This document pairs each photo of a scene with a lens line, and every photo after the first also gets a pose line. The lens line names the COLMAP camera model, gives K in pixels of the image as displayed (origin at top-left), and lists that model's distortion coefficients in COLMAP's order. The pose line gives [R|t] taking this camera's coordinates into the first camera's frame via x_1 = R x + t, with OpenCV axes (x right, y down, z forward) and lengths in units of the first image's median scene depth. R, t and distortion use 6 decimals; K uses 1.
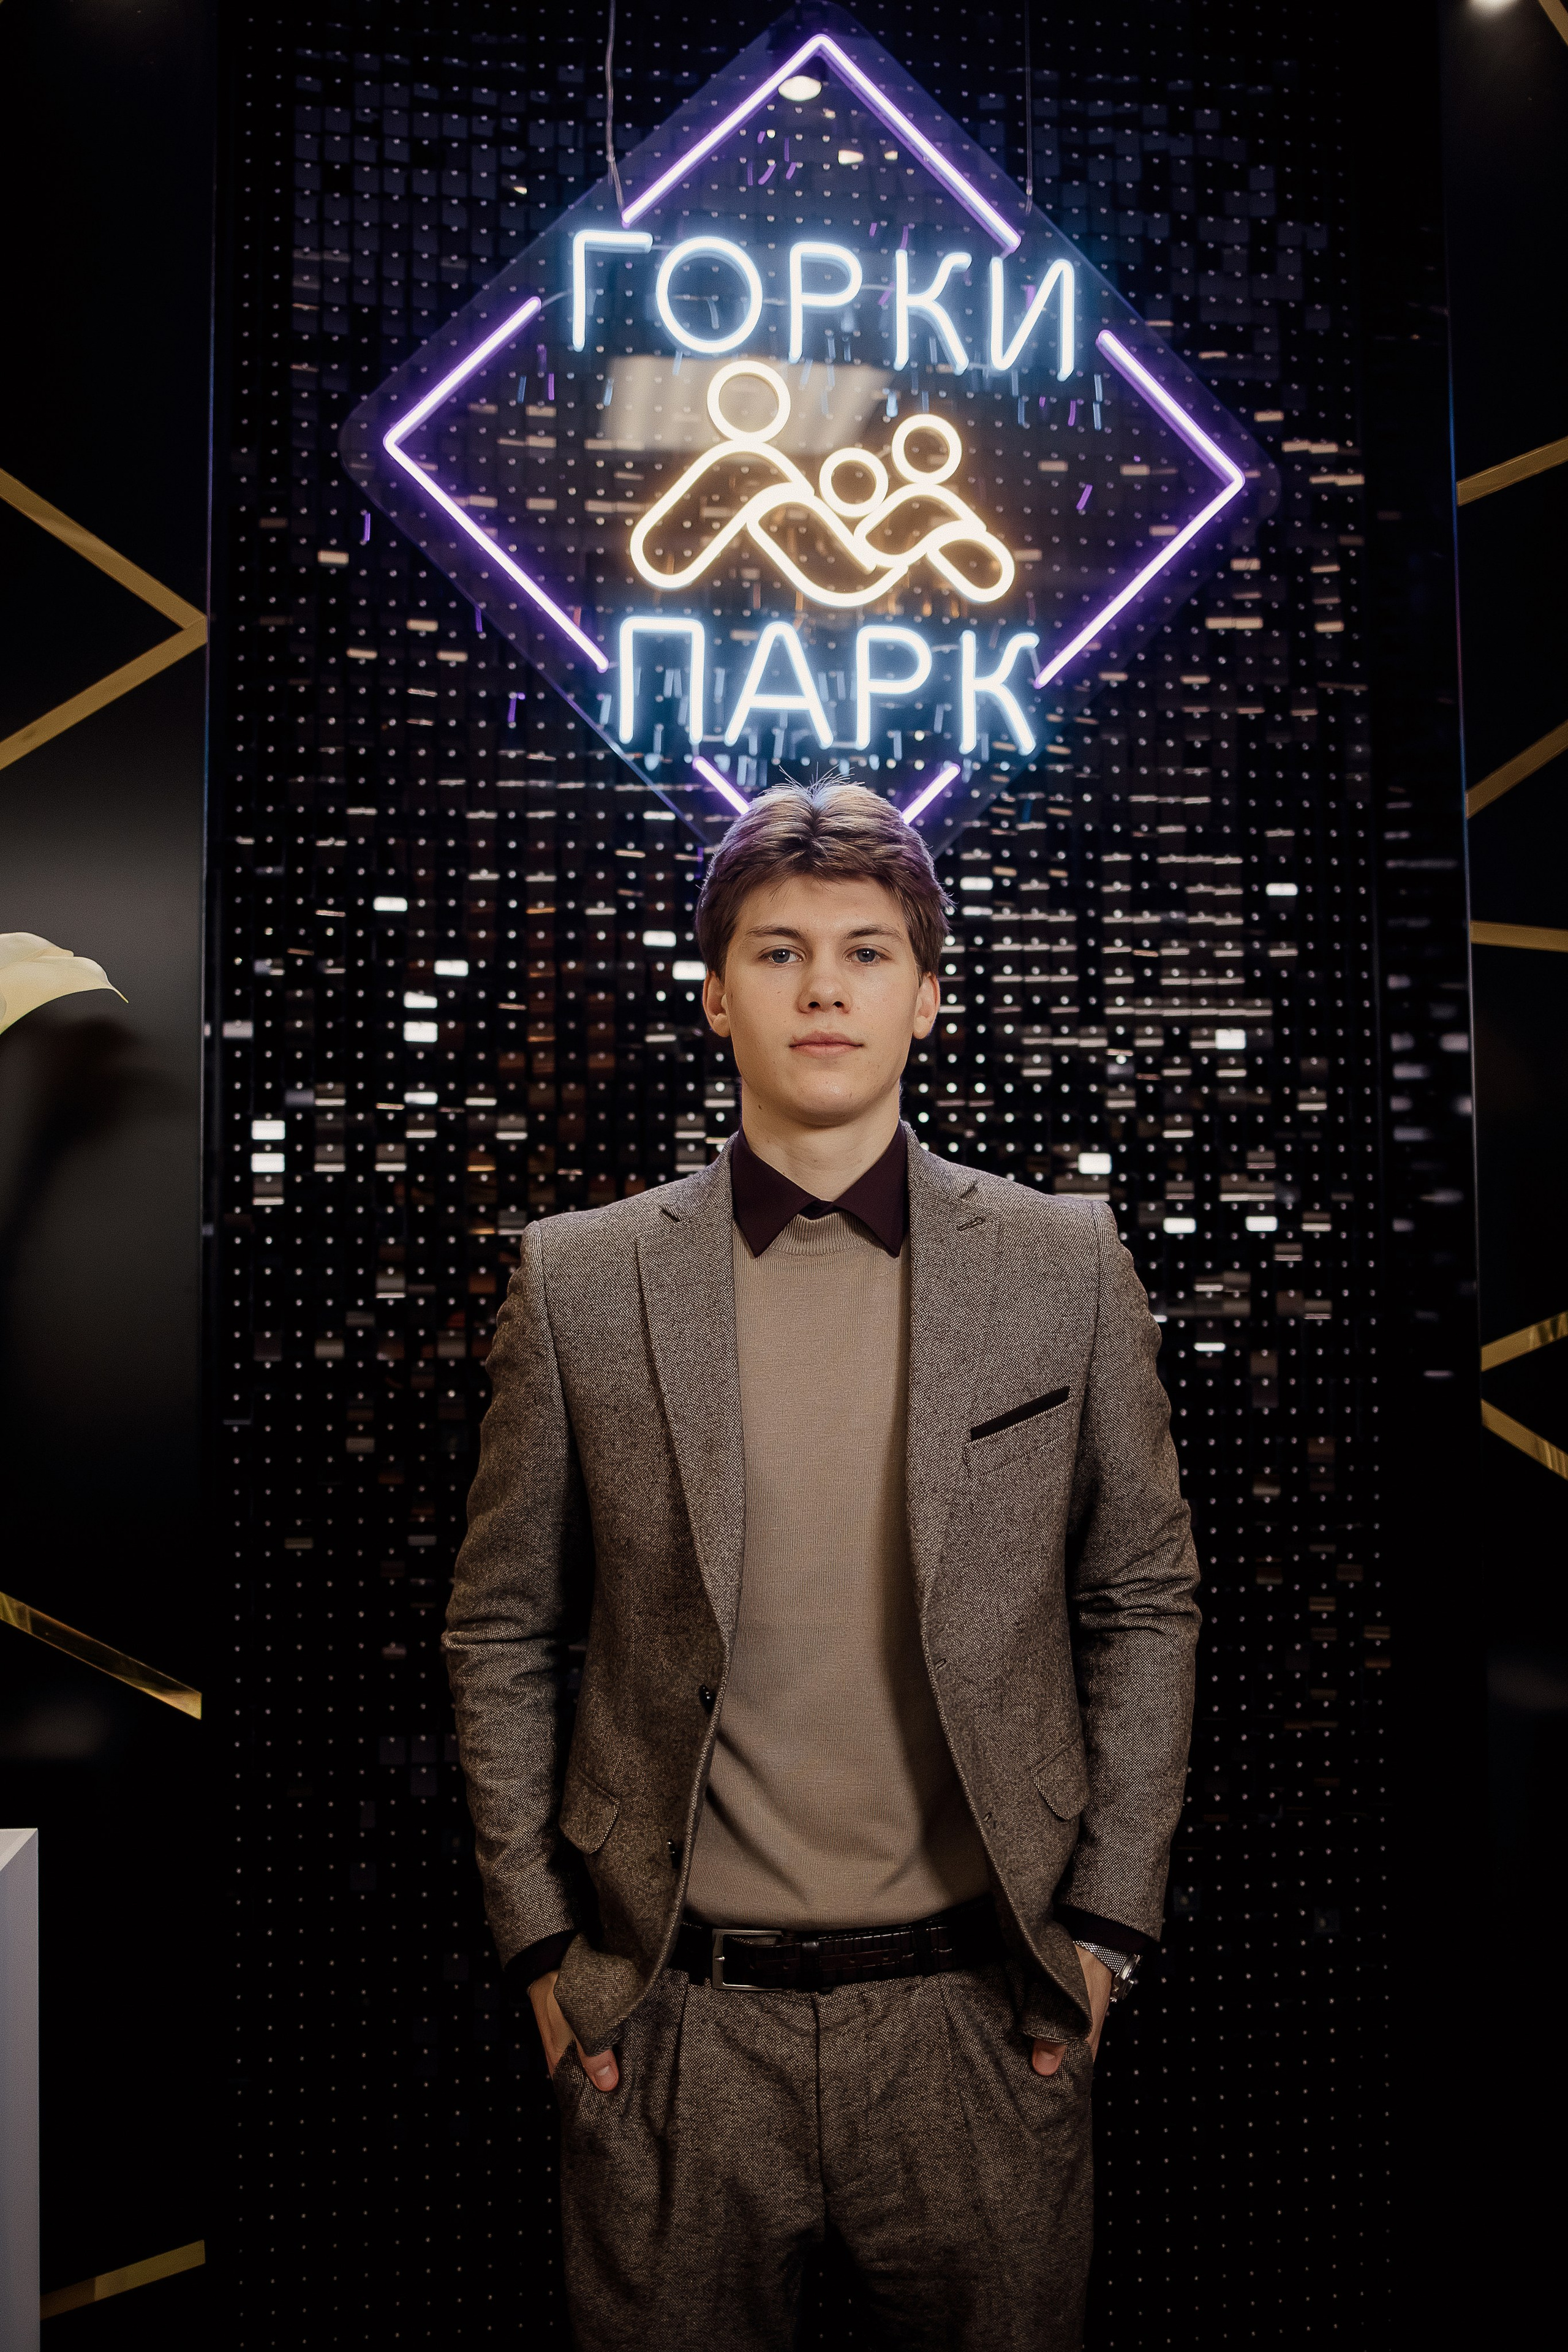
lens RADIAL K [[2496.3, 0, 800.8], [0, 2496.3, 1177.6], [0, 0, 1]] dist [-0.050598, 0.000000]
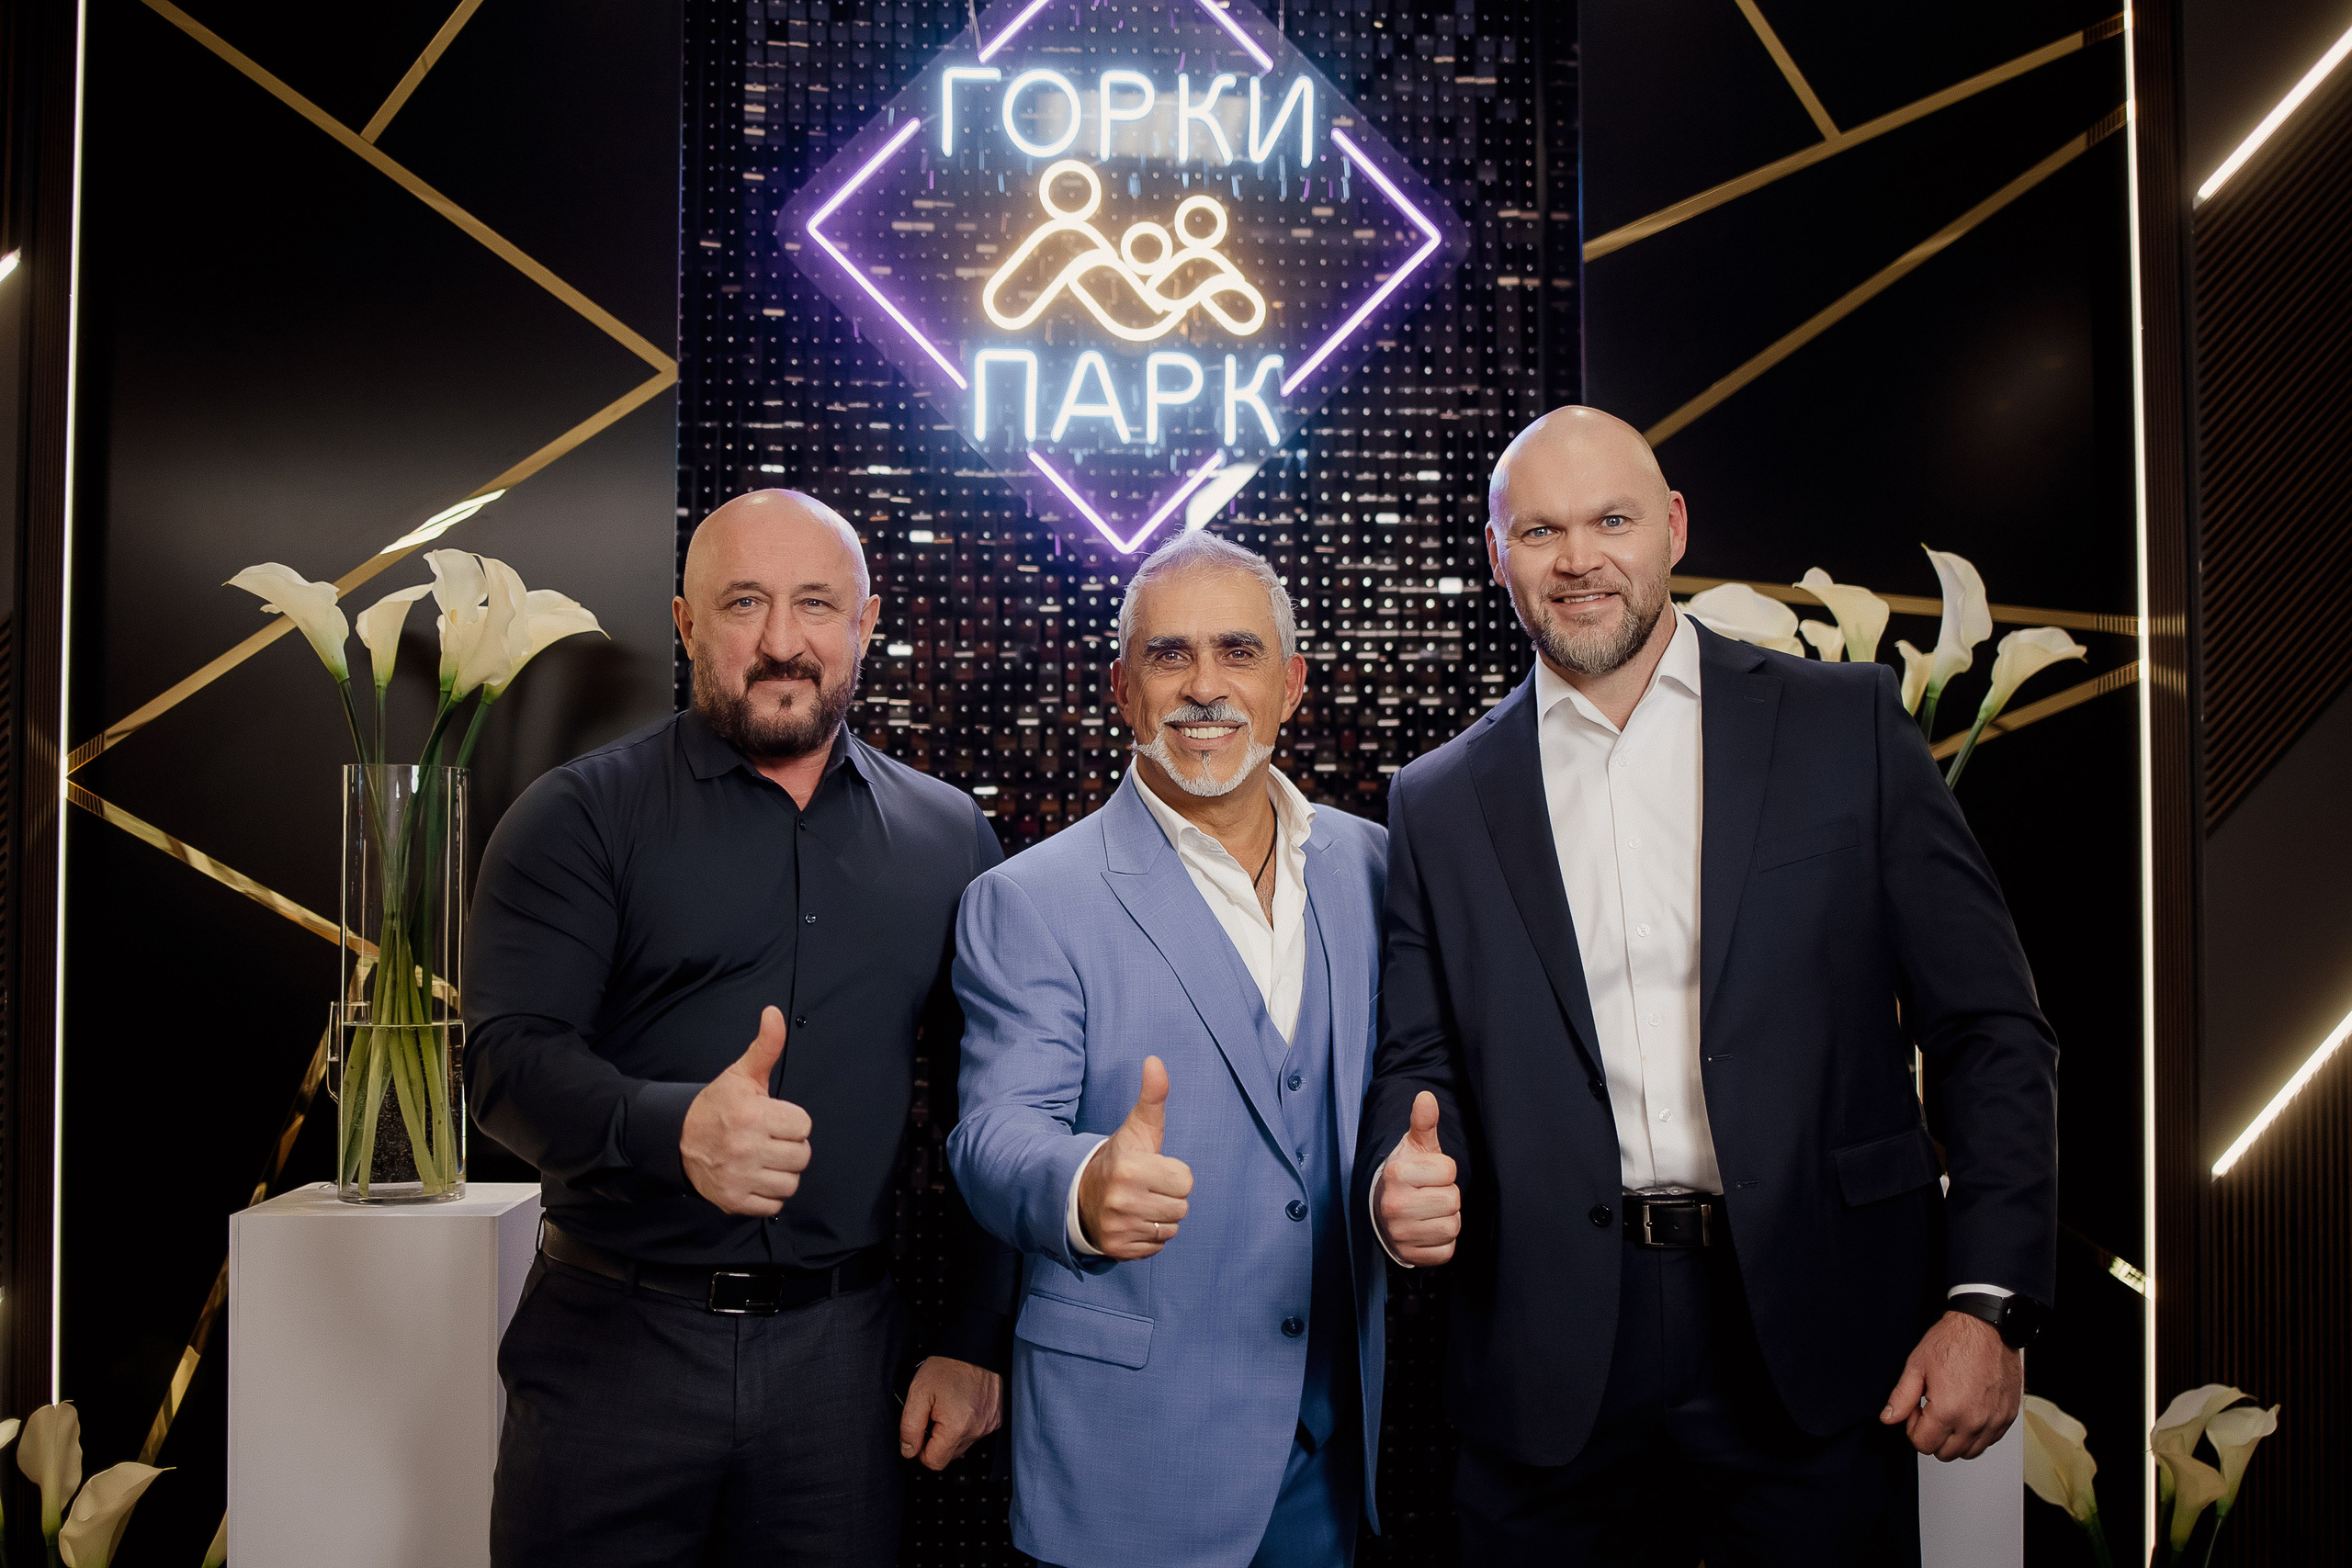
lens RADIAL K [[2496.0, 0, 1196.0], [0, 2496.0, 785.1], [0, 0, 1]] dist [-0.050598, 0.000000]
pose [[0.997191, 0.004658, -0.074750, 0.153104], [-0.003188, 0.999799, 0.019778, -0.009686], [0.074827, -0.019484, 0.997006, -0.379350]]
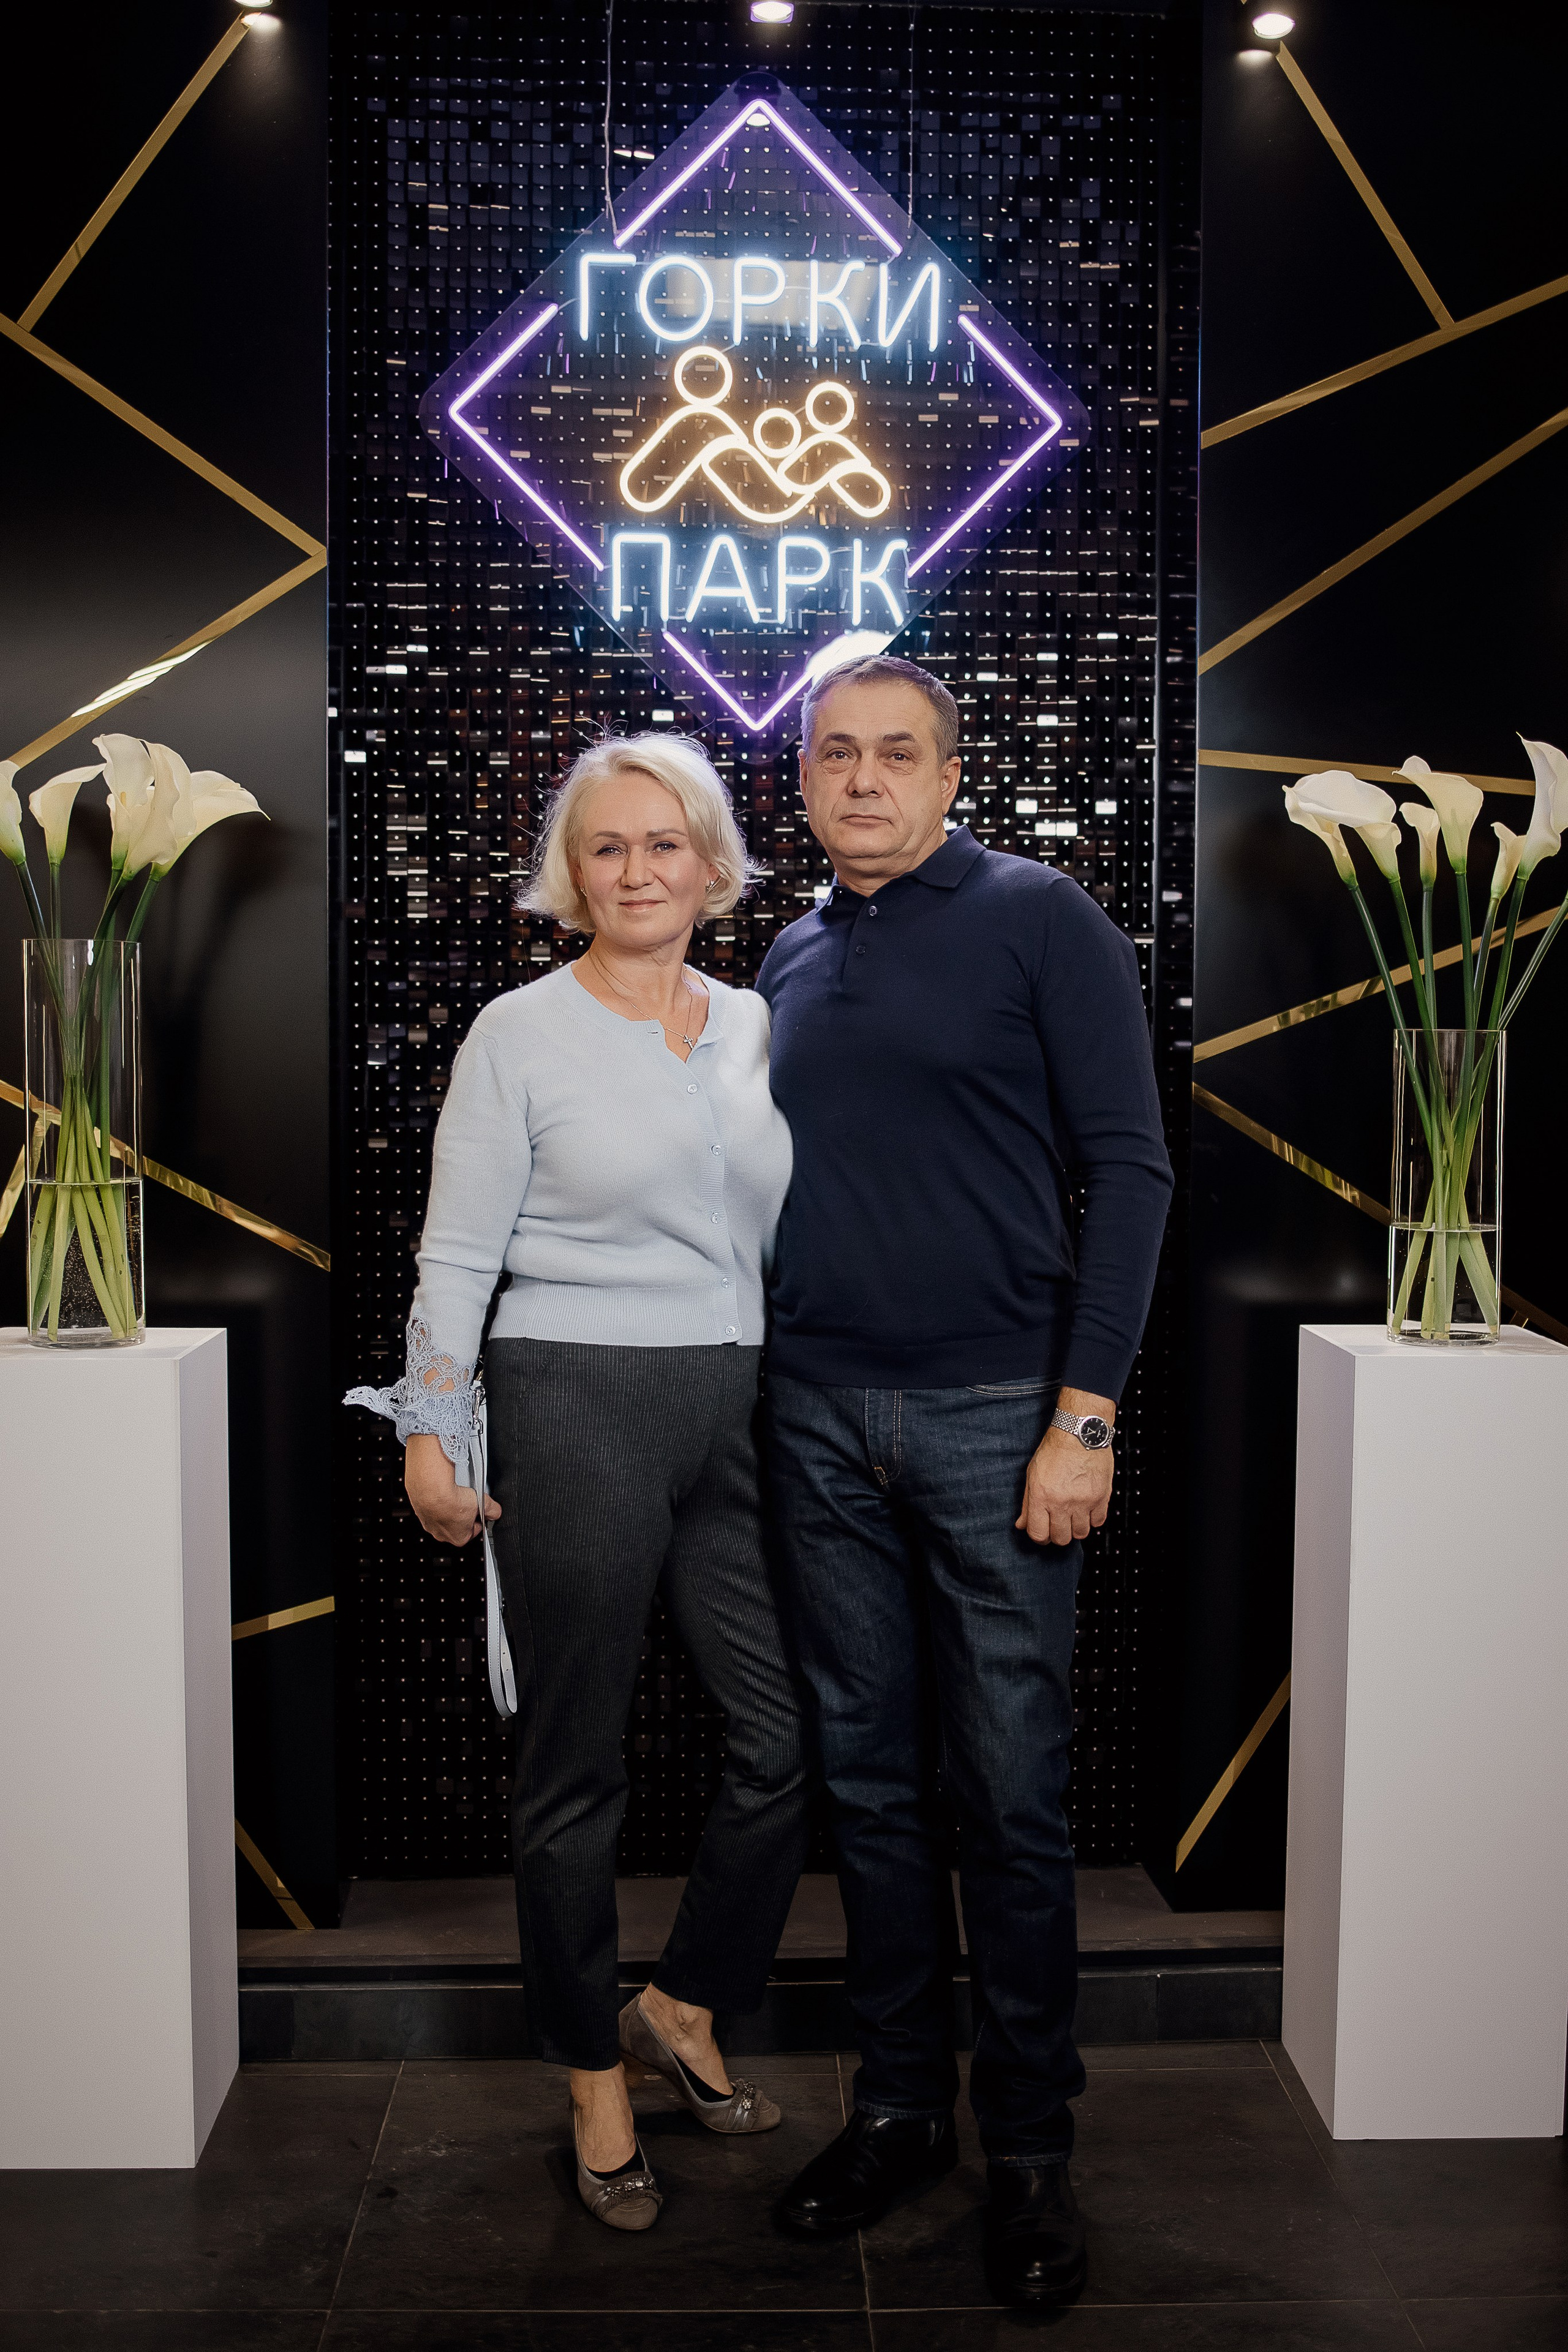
lens RADIAL K [[2496.3, 0, 782.3], [0, 2496.3, 1172.6], [0, 0, 1]] dist [-0.050598, 0.000000]
pose [[0.996074, 0.018095, -0.086656, 0.154929], [-0.007487, 0.992599, 0.121208, -0.032033], [0.088208, -0.120083, 0.988837, -0.455784]]
